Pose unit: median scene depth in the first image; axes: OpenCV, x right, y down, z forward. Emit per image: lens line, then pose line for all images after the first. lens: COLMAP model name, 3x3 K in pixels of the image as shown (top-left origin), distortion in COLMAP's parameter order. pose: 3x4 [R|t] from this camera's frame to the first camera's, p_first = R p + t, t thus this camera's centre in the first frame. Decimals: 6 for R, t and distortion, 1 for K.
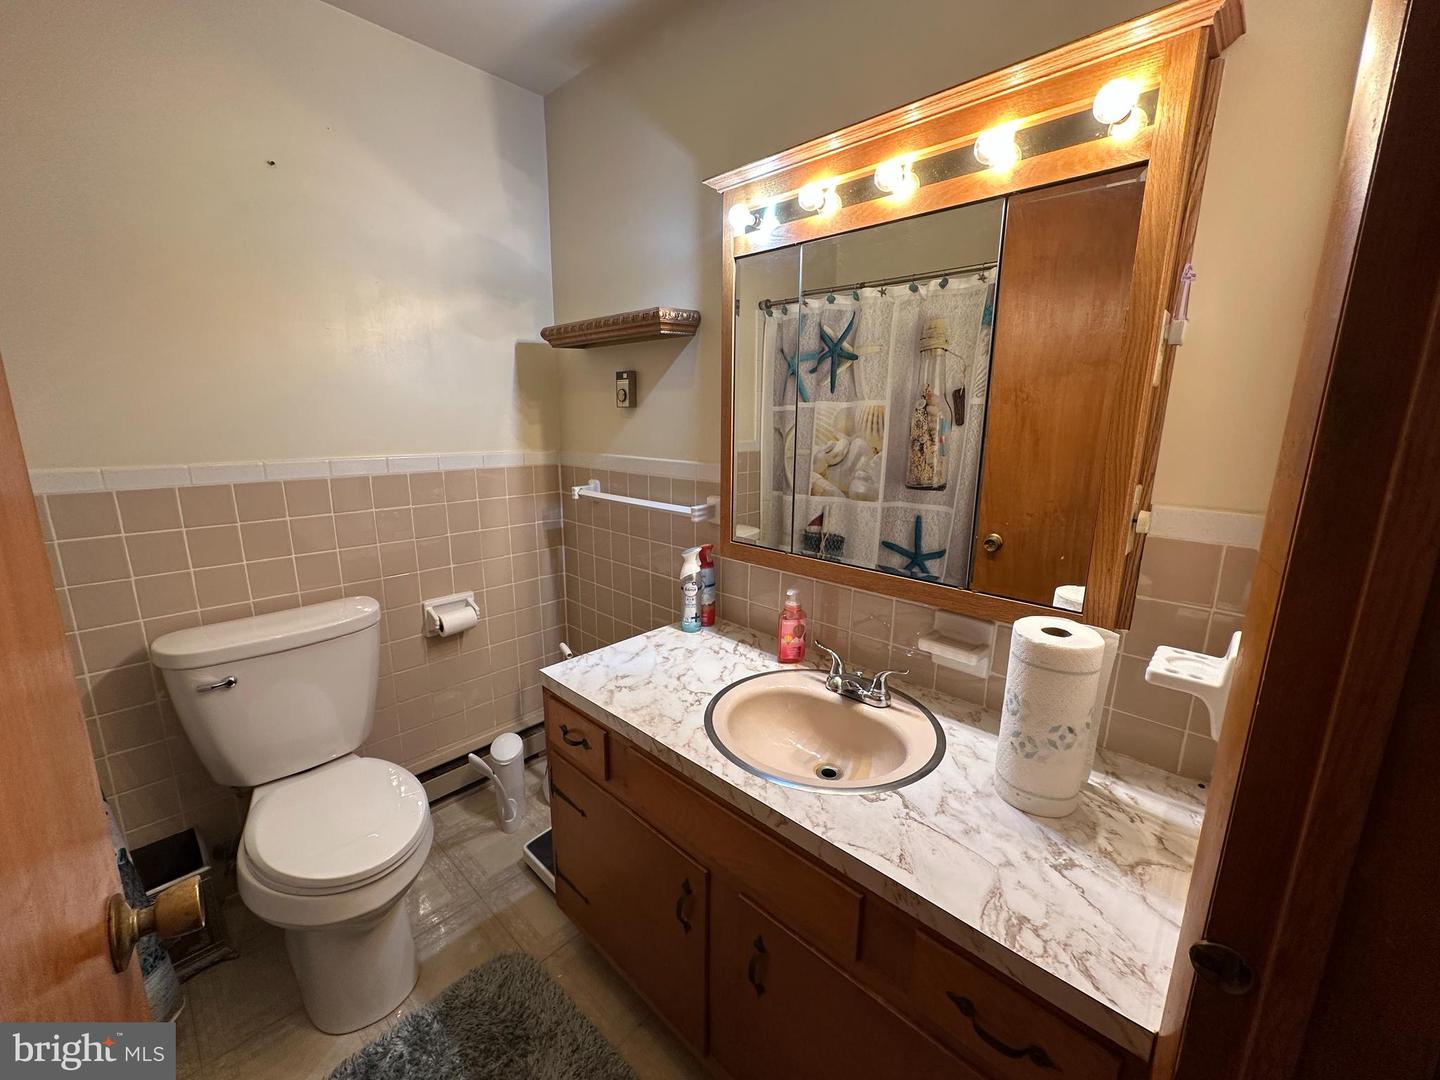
lens RADIAL K [[573.1, 0, 718.3], [0, 573.1, 538.7], [0, 0, 1]] dist [-0.004704, 0.000677]
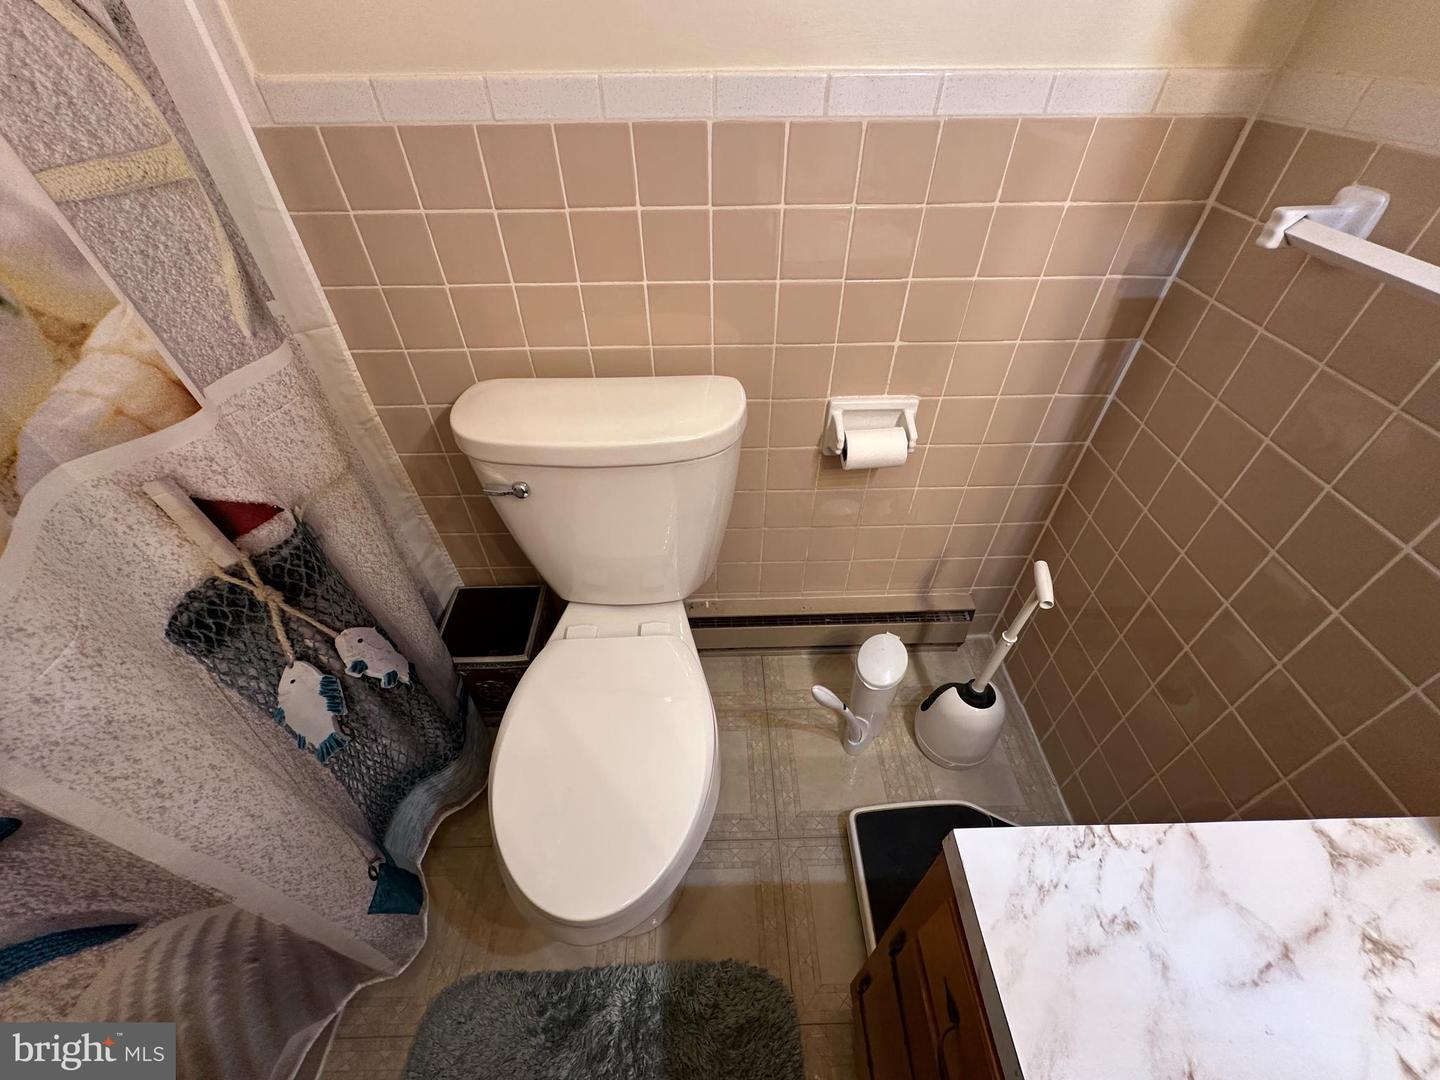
lens RADIAL K [[573.1, 0, 720.9], [0, 573.1, 536.3], [0, 0, 1]] dist [-0.004704, 0.000677]
pose [[0.697640, 0.476312, -0.535188, -0.214848], [-0.136393, 0.821636, 0.553454, -0.072978], [0.703346, -0.313116, 0.638171, 0.499854]]
